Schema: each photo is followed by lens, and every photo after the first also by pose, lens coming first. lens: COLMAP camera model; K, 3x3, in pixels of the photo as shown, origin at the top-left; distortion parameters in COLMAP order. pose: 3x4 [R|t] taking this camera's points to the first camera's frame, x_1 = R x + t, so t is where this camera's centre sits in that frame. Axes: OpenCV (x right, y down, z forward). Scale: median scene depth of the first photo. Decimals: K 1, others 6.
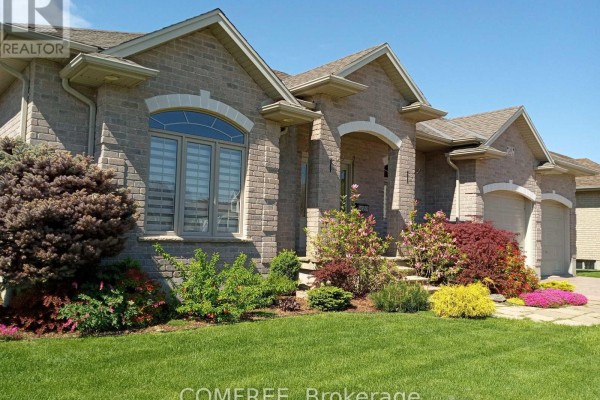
lens RADIAL K [[514.9, 0, 300.0], [0, 514.9, 200.0], [0, 0, 1]] dist [0.005397, 0.001324]
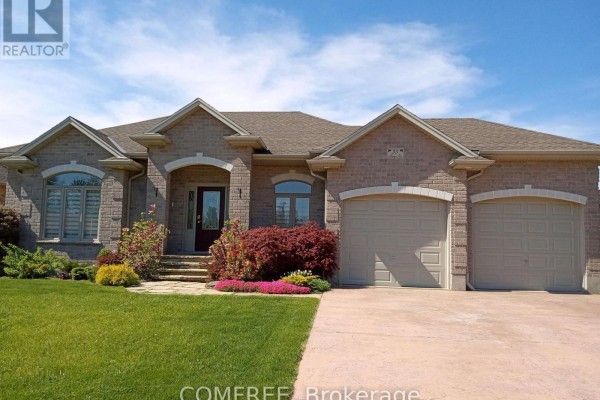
lens RADIAL K [[514.9, 0, 300.0], [0, 514.9, 200.0], [0, 0, 1]] dist [0.005397, 0.001324]
pose [[0.670829, -0.067313, -0.738551, 1.494739], [0.049899, 0.997712, -0.045611, 0.044626], [0.739931, -0.006256, 0.672653, 0.318731]]
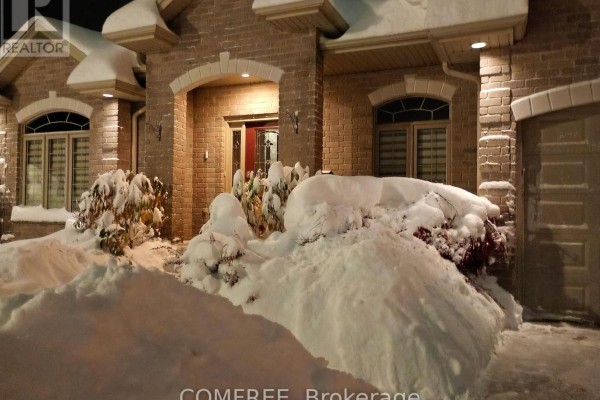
lens RADIAL K [[514.9, 0, 300.0], [0, 514.9, 200.0], [0, 0, 1]] dist [0.005397, 0.001324]
pose [[0.408310, -0.025720, -0.912481, 0.944380], [0.069282, 0.997593, 0.002883, 0.054297], [0.910210, -0.064396, 0.409109, 0.893692]]
